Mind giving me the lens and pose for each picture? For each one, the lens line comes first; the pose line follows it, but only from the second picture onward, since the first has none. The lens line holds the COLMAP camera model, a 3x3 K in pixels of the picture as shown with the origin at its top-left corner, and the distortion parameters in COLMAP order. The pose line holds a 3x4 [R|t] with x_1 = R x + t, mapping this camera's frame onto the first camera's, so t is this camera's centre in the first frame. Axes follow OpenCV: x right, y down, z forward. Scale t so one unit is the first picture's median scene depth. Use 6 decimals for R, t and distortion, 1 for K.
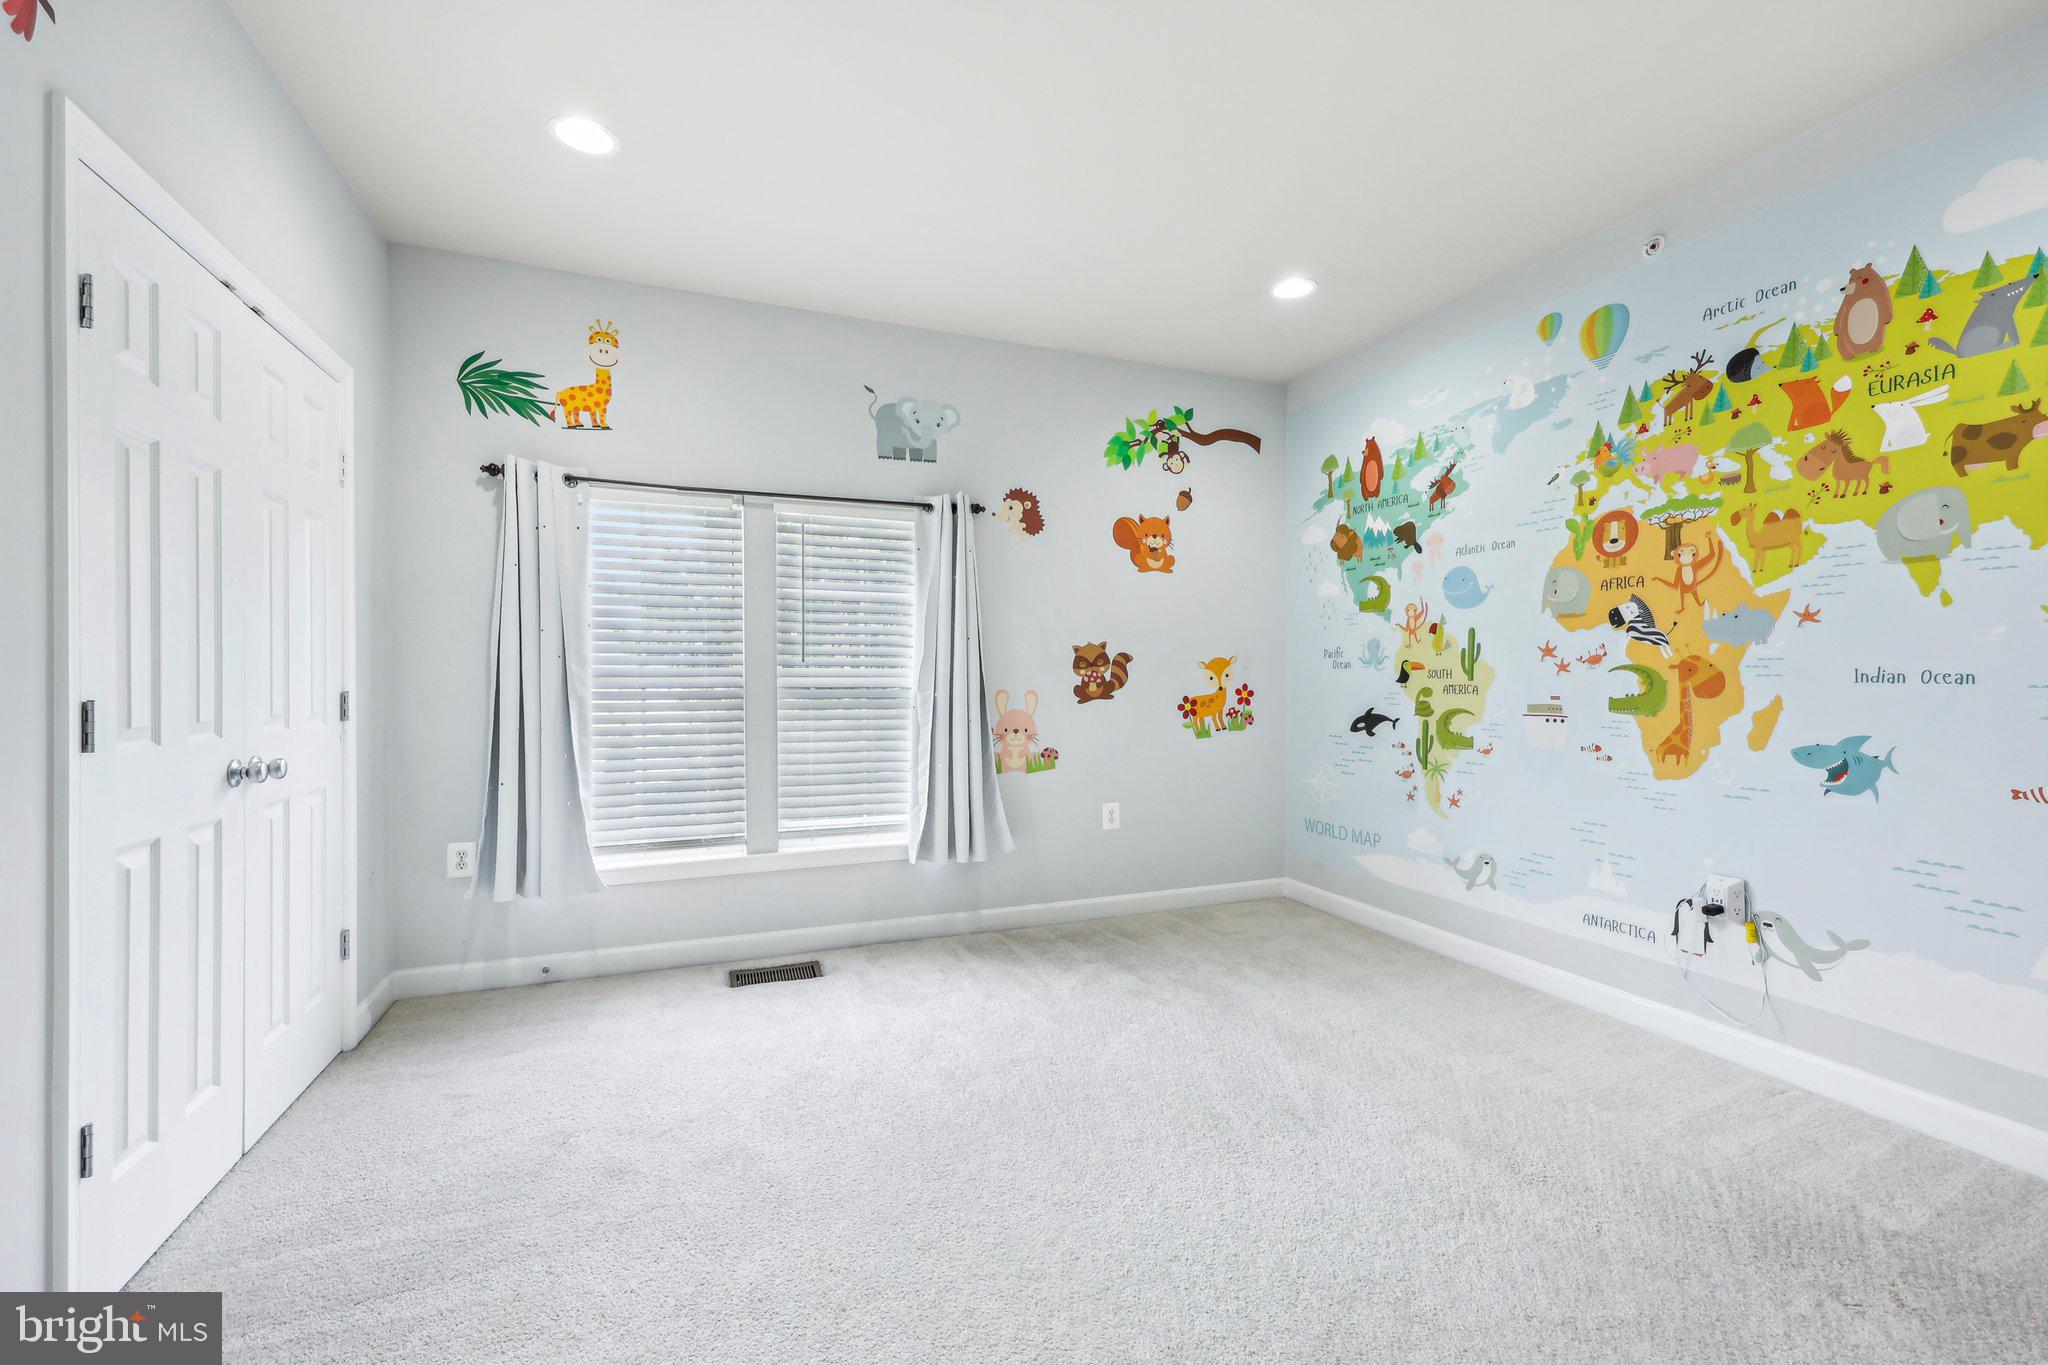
lens RADIAL K [[999.7, 0, 1024.0], [0, 999.7, 682.5], [0, 0, 1]] dist [-0.000502, -0.000123]
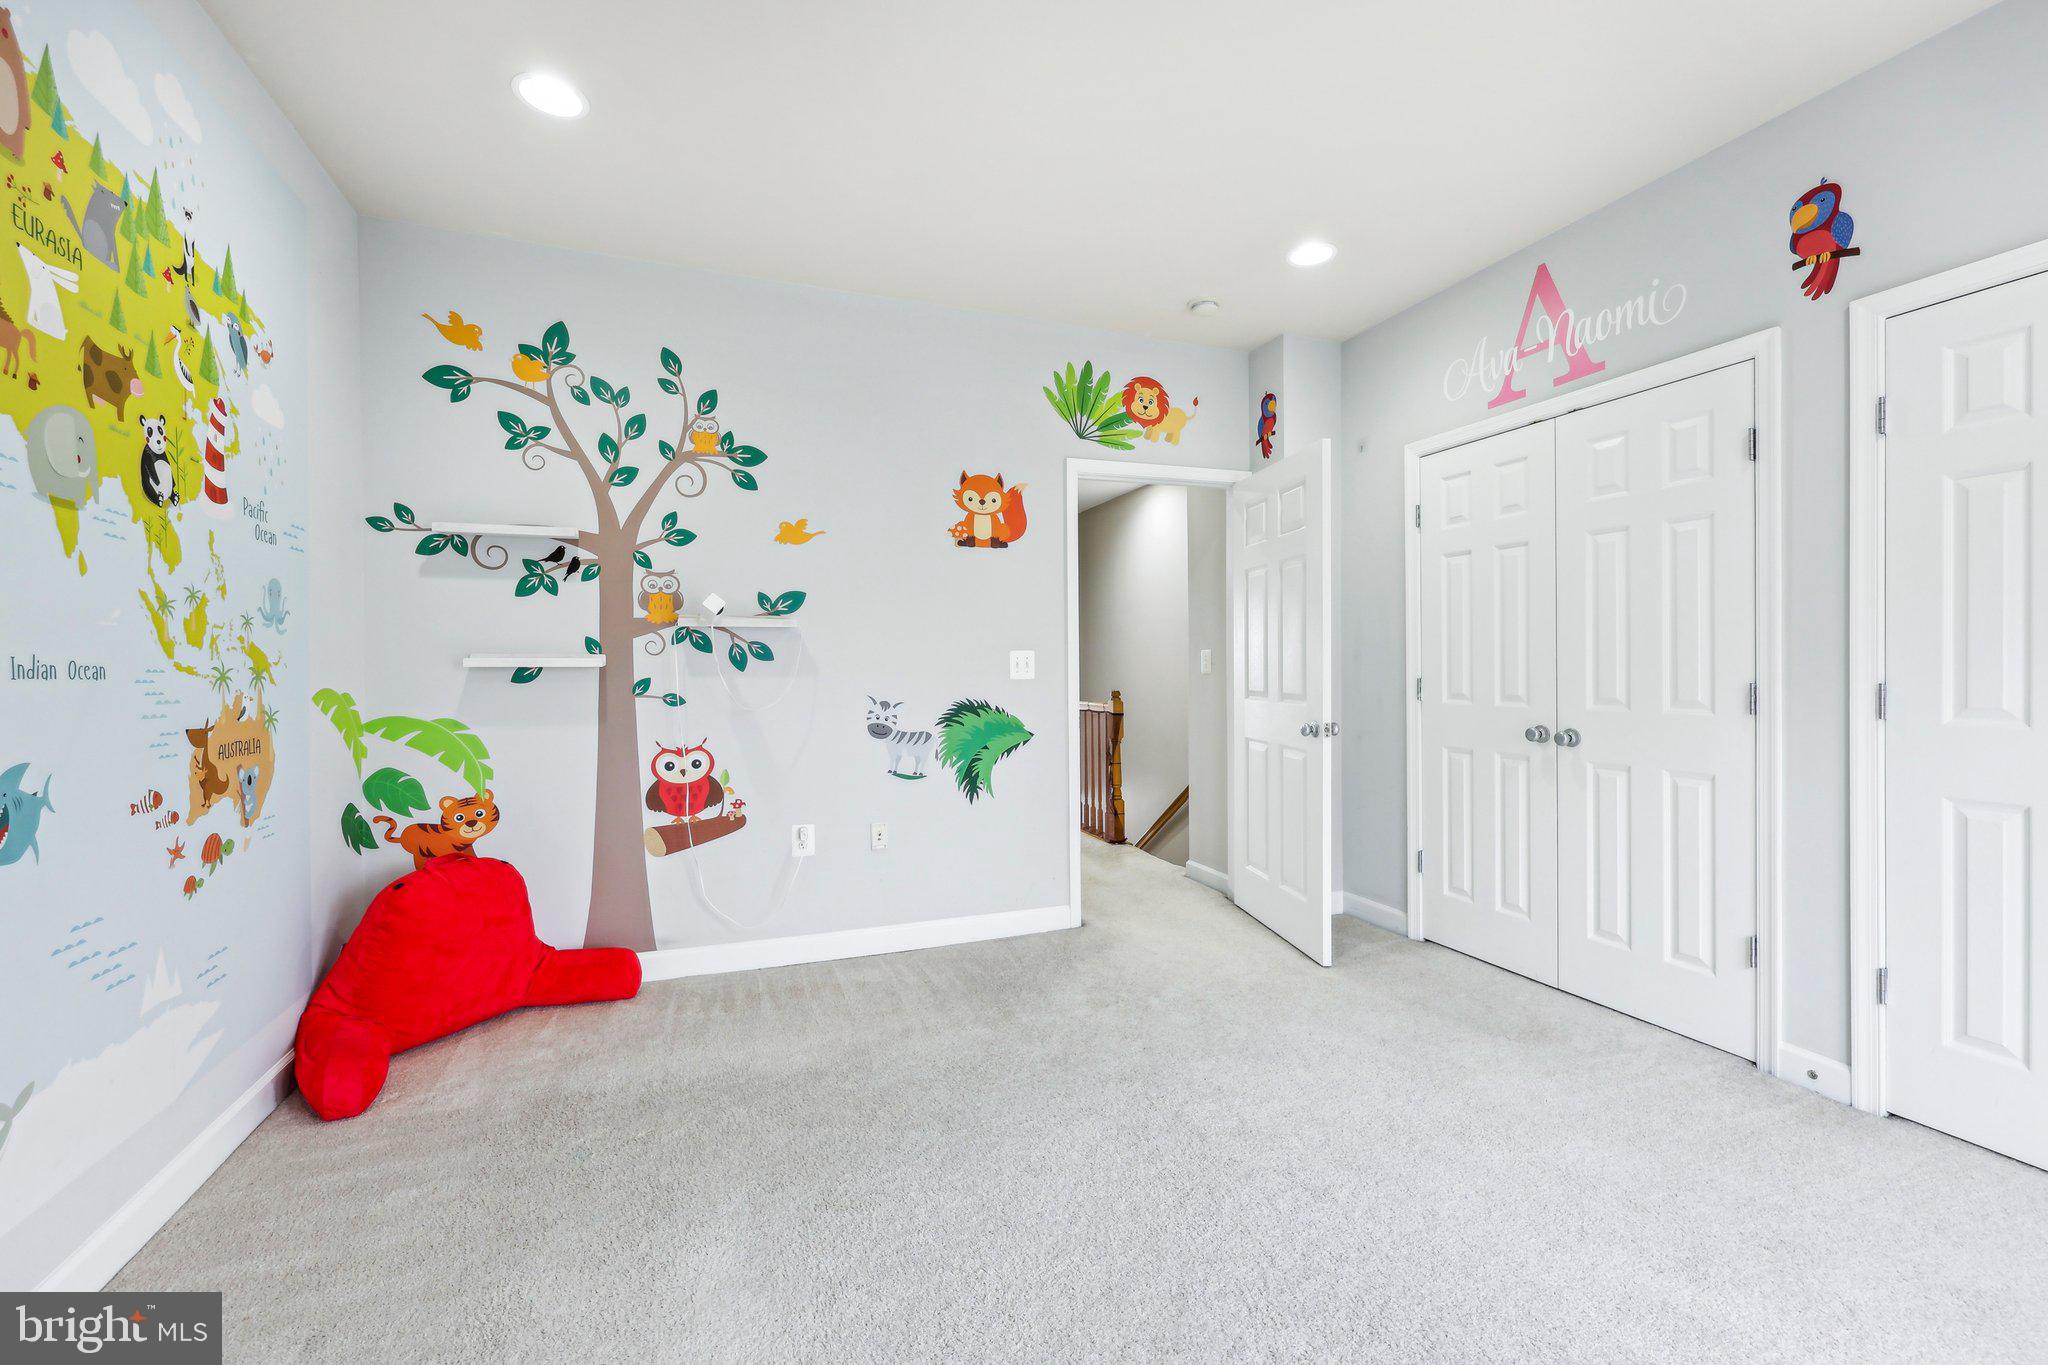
lens RADIAL K [[843.9, 0, 1024.4], [0, 843.9, 658.4], [0, 0, 1]] dist [-0.001445, -0.000242]
pose [[-0.998428, 0.000942, 0.056046, 0.190101], [0.000176, 0.999907, -0.013664, -0.005932], [-0.056054, -0.013633, -0.998335, 1.574891]]
